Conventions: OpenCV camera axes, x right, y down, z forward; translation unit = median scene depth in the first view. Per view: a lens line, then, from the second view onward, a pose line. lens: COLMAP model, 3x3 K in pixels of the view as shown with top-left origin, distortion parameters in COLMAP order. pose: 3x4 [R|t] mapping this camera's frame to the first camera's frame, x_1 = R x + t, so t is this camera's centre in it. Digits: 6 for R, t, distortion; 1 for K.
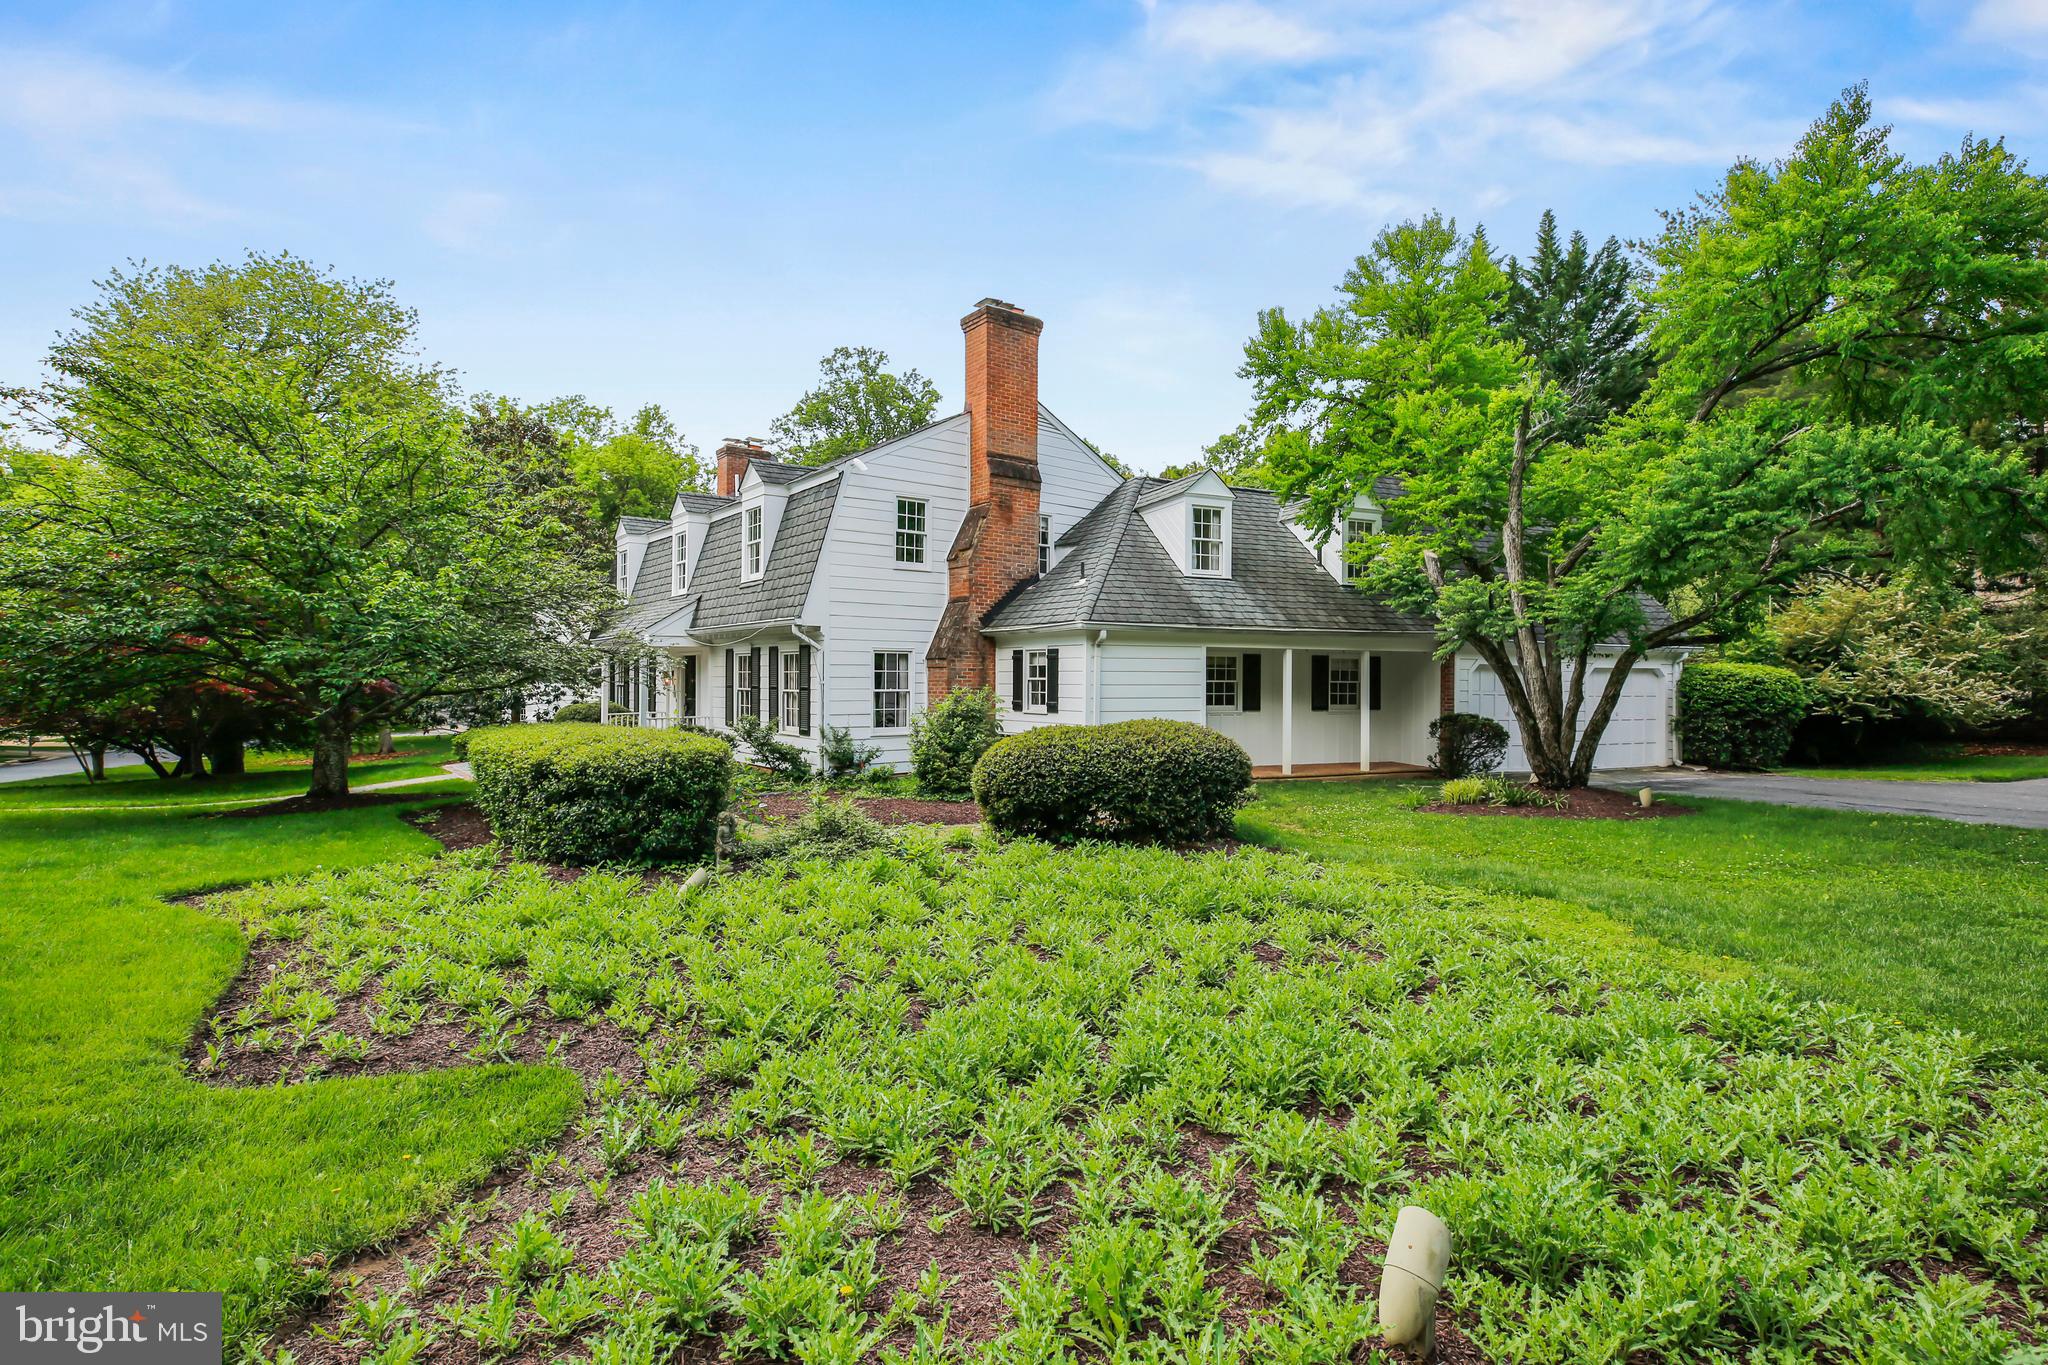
lens RADIAL K [[942.6, 0, 879.7], [0, 942.6, 717.1], [0, 0, 1]] dist [-0.017520, 0.002934]
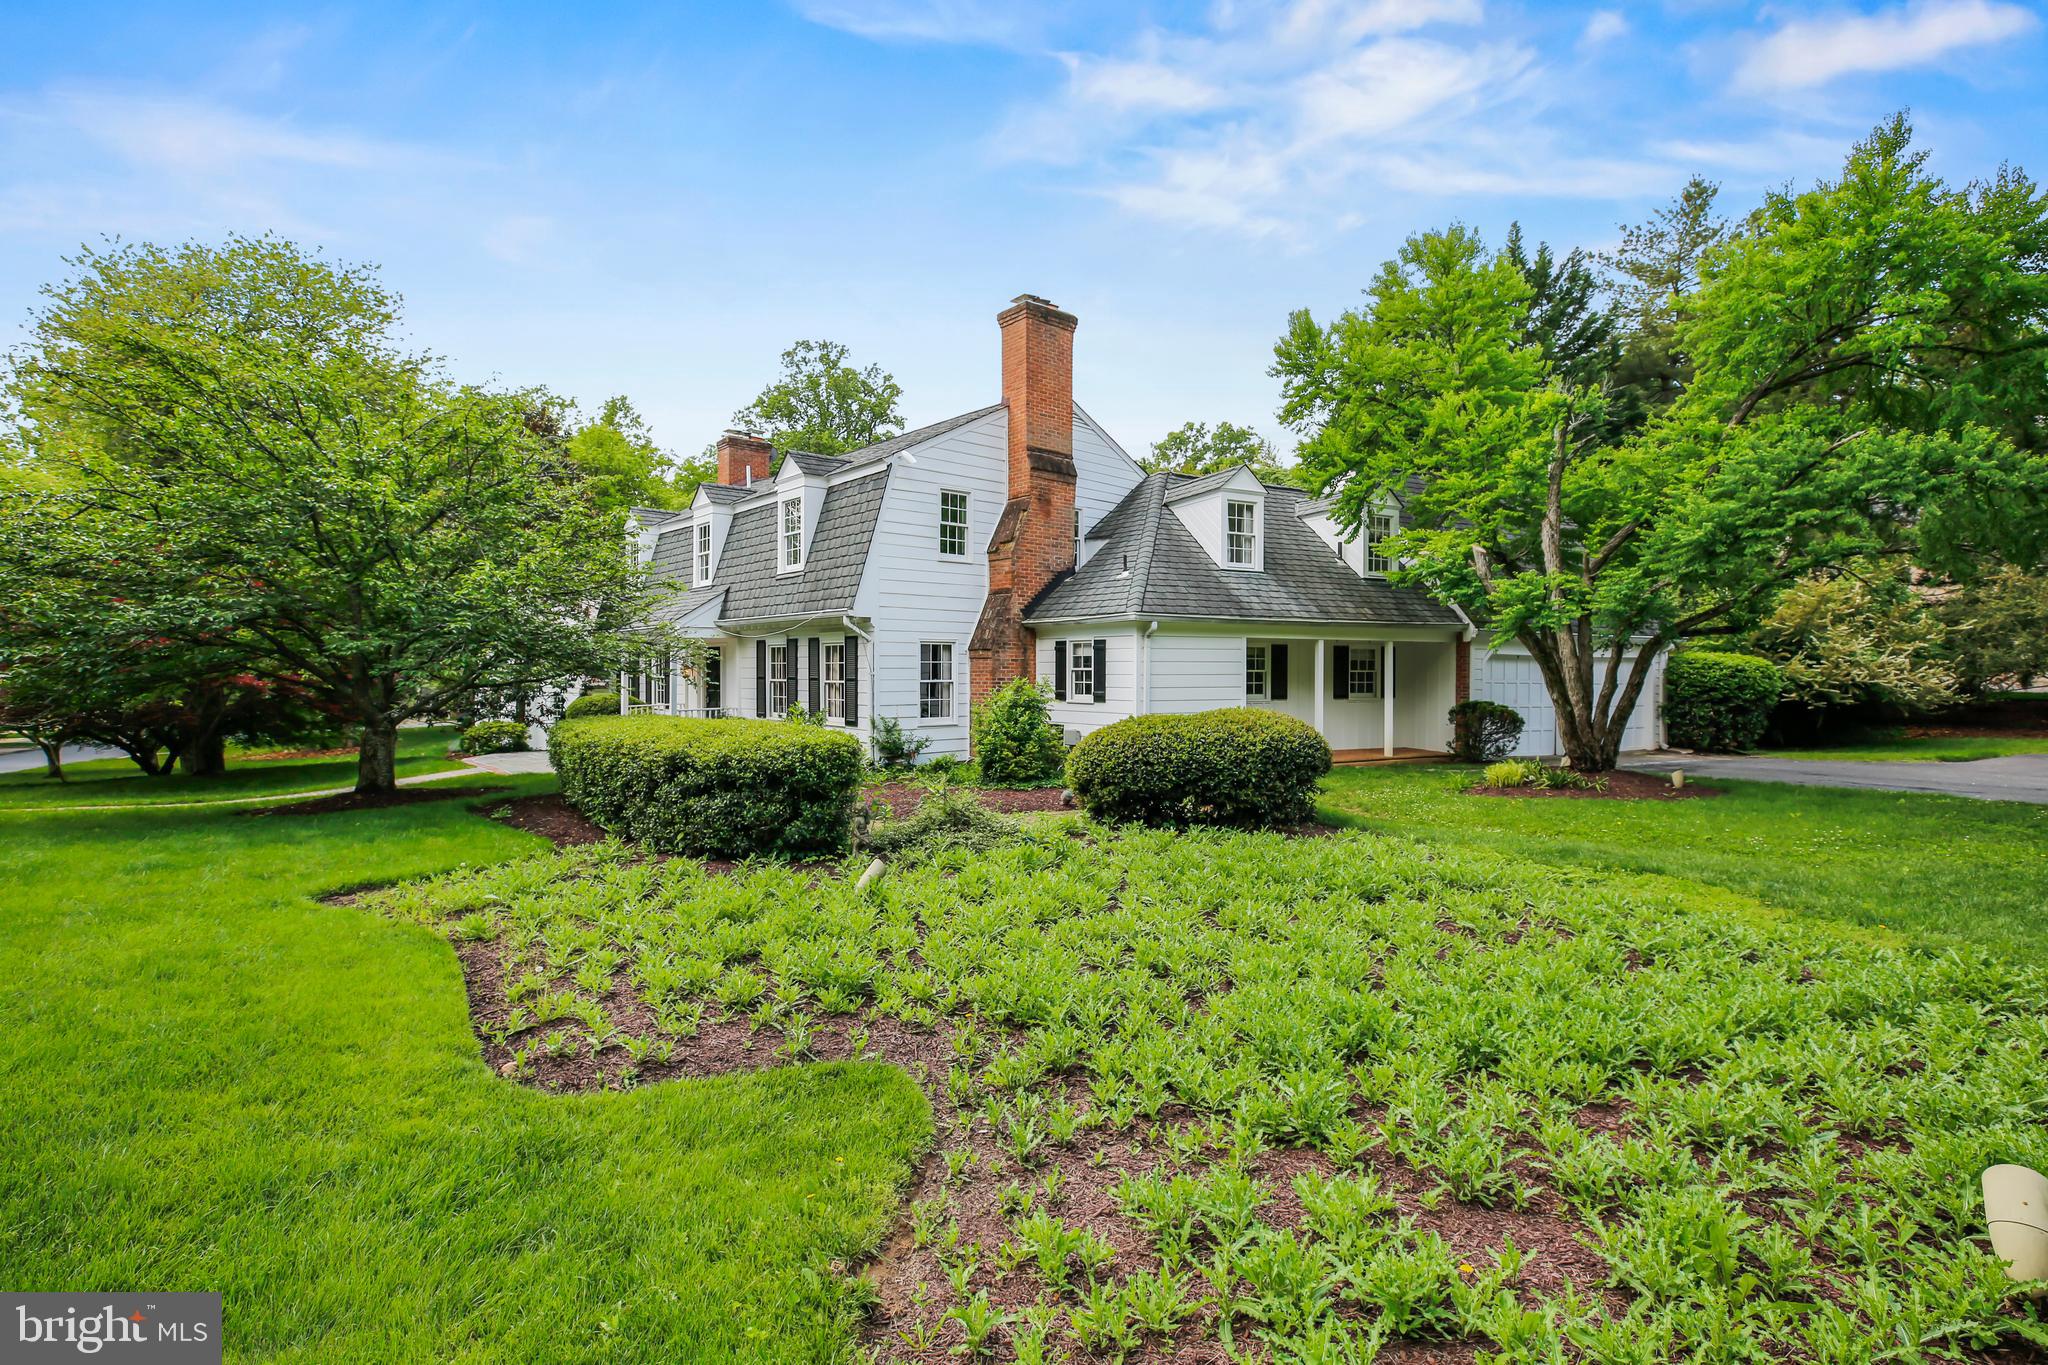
lens RADIAL K [[942.6, 0, 724.6], [0, 942.6, 707.4], [0, 0, 1]] dist [-0.017520, 0.002934]
pose [[0.998429, -0.005738, 0.055742, -0.274149], [0.005907, 0.999978, -0.002860, 0.001126], [-0.055724, 0.003185, 0.998441, 0.007573]]
